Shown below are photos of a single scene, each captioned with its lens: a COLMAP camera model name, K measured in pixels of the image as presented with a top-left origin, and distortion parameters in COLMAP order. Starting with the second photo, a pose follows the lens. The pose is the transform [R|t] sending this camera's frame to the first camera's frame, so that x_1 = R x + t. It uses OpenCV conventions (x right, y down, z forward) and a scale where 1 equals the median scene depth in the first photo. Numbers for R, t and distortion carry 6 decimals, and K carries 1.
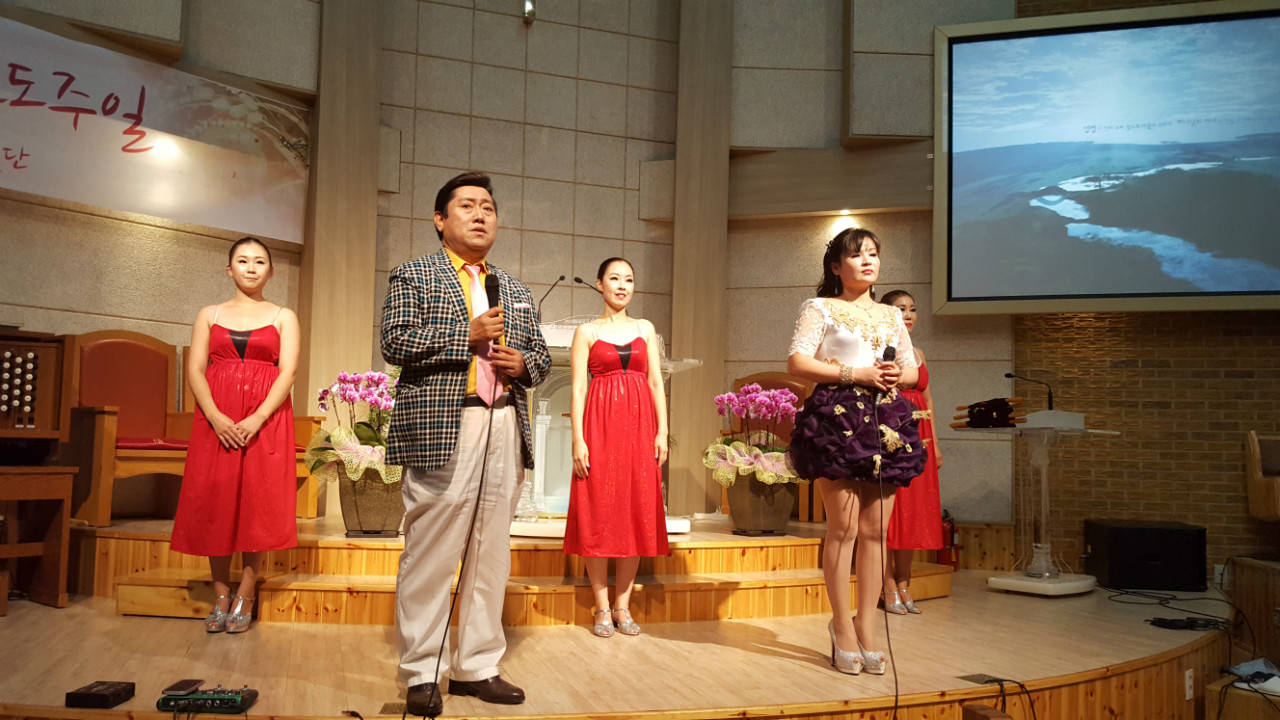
lens RADIAL K [[932.9, 0, 634.1], [0, 932.9, 393.8], [0, 0, 1]] dist [0.124316, -0.196706]
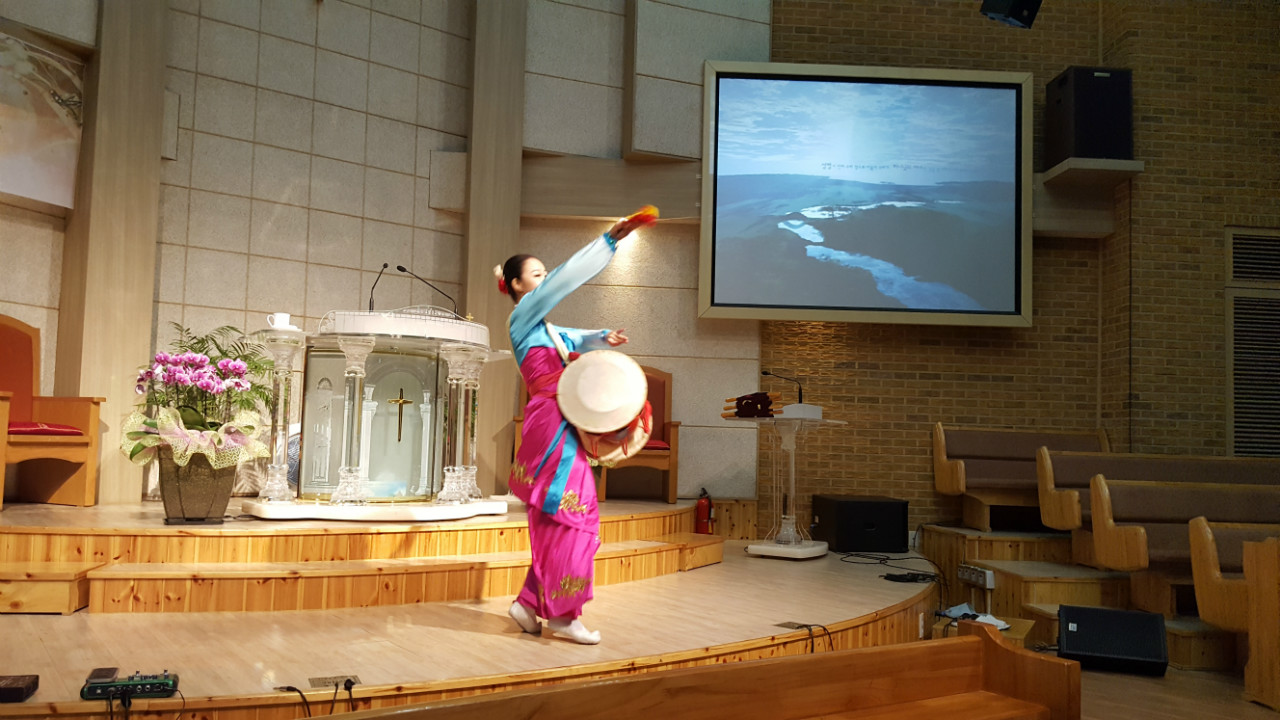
lens RADIAL K [[929.5, 0, 619.8], [0, 929.5, 391.2], [0, 0, 1]] dist [0.144975, -0.235561]
pose [[0.952114, 0.020856, 0.305030, -0.119123], [-0.025569, 0.999607, 0.011464, -0.005064], [-0.304671, -0.018715, 0.952274, -0.042764]]
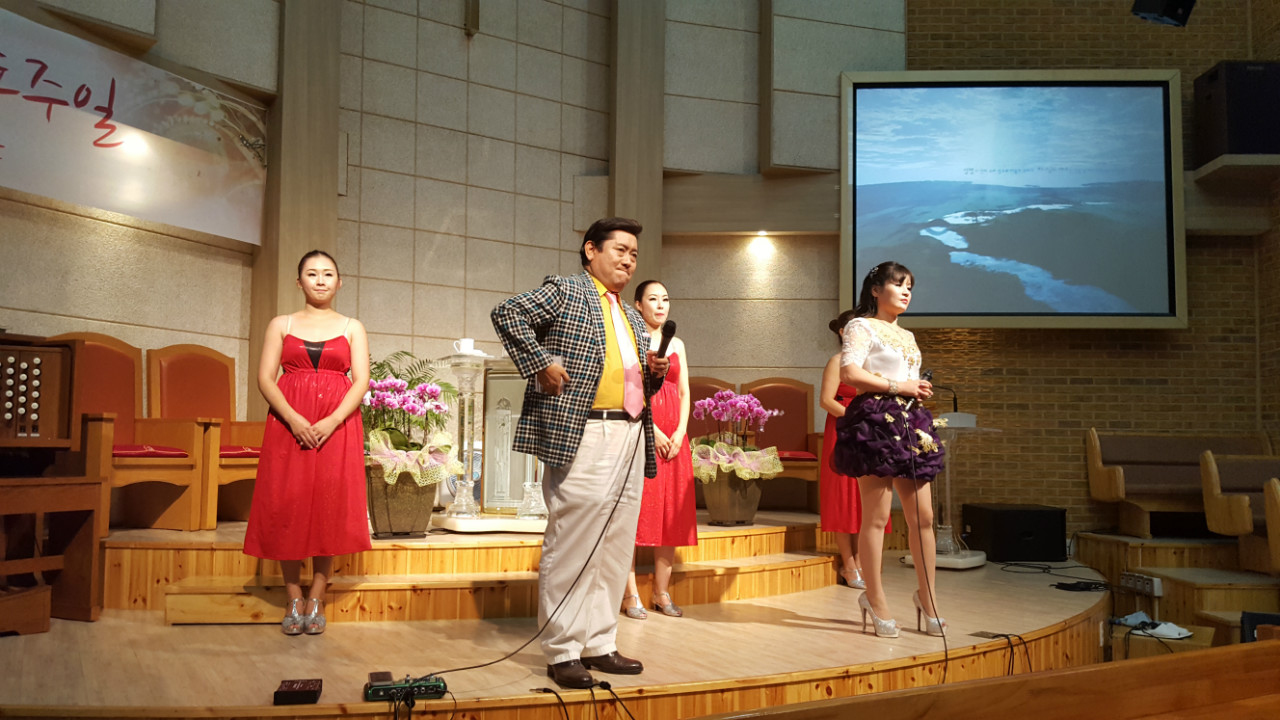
lens RADIAL K [[933.4, 0, 629.9], [0, 933.4, 399.5], [0, 0, 1]] dist [0.136651, -0.219311]
pose [[0.974195, -0.000627, 0.225707, -0.195063], [-0.001902, 0.999938, 0.010990, -0.009461], [-0.225700, -0.011135, 0.974133, -0.049562]]
